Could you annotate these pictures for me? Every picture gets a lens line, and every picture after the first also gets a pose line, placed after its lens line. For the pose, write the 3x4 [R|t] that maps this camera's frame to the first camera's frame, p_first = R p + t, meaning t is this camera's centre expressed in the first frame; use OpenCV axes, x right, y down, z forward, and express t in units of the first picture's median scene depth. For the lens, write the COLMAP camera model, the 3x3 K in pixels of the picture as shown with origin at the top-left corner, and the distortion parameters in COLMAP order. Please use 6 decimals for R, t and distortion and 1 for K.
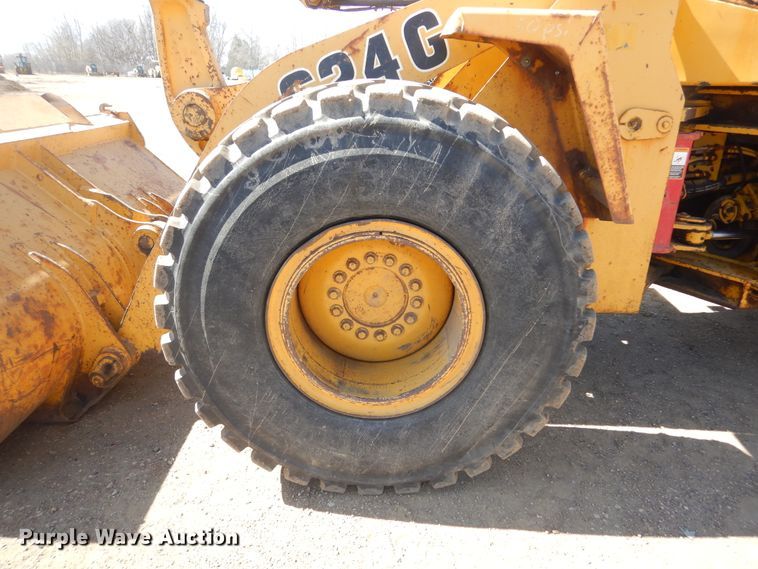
lens RADIAL K [[549.6, 0, 372.8], [0, 549.6, 285.6], [0, 0, 1]] dist [0.011253, 0.000862]
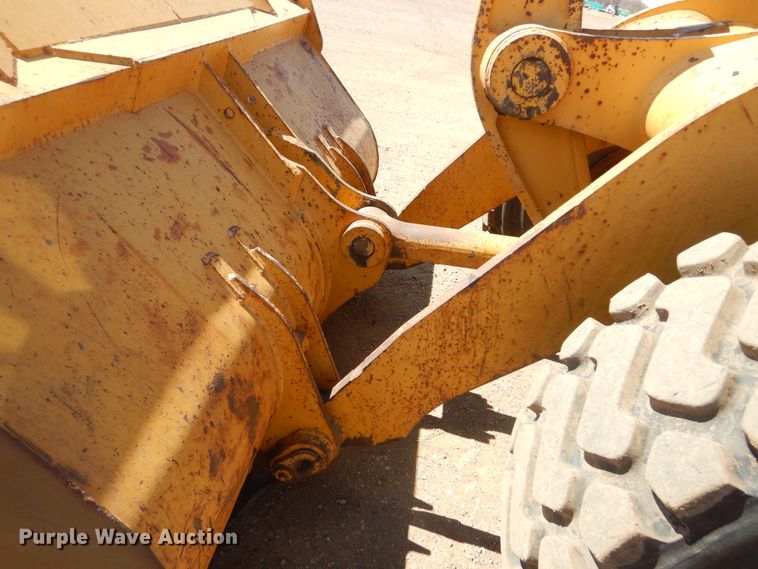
lens RADIAL K [[542.3, 0, 374.4], [0, 542.3, 285.6], [0, 0, 1]] dist [0.016924, 0.000923]
pose [[0.972648, 0.232285, 0.000425, -0.531322], [-0.228340, 0.955791, 0.185266, -0.213203], [0.042628, -0.180295, 0.982688, 0.502556]]
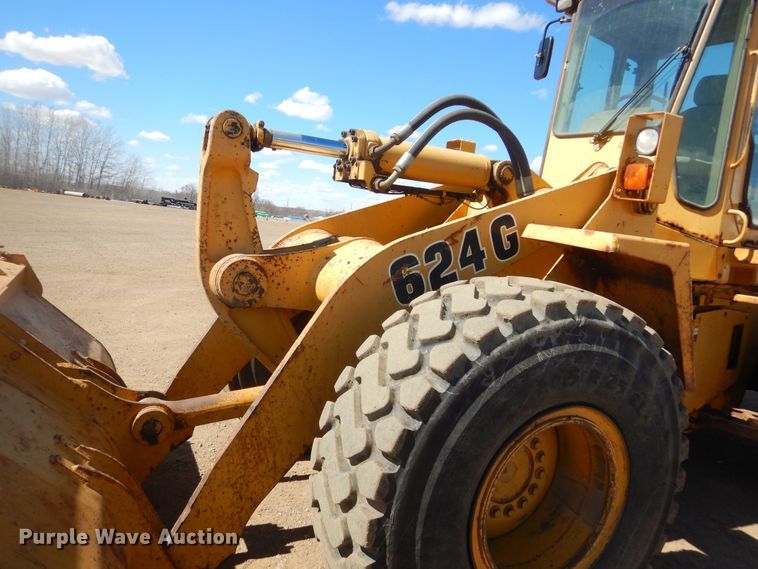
lens RADIAL K [[556.7, 0, 371.0], [0, 556.7, 283.6], [0, 0, 1]] dist [0.050377, -0.064290]
pose [[0.887150, 0.022843, 0.460915, -0.699322], [0.076816, 0.977531, -0.196299, -0.136178], [-0.455042, 0.209553, 0.865462, 0.122558]]
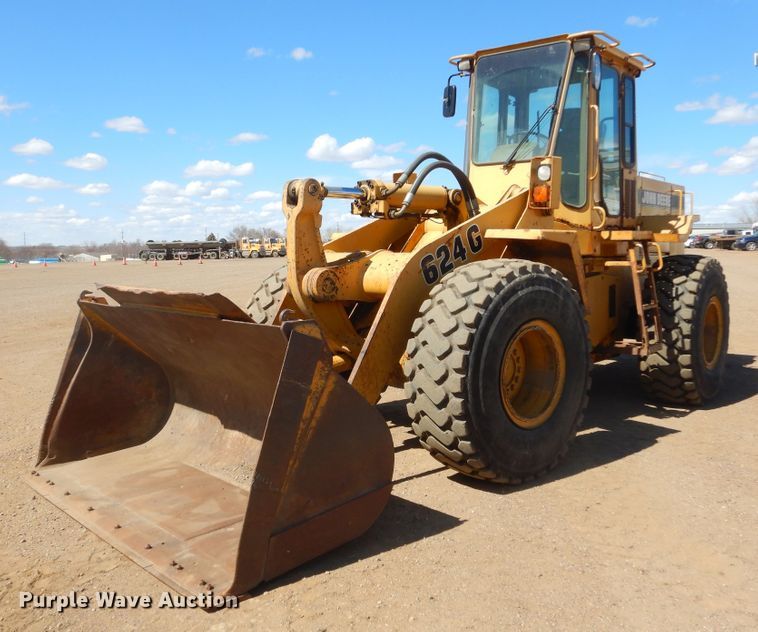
lens RADIAL K [[793.6, 0, 343.0], [0, 793.6, 293.1], [0, 0, 1]] dist [0.011972, 0.012636]
pose [[0.749346, -0.058606, 0.659581, -2.058903], [0.251760, 0.946490, -0.201925, 0.172525], [-0.612452, 0.317368, 0.724003, -0.646001]]
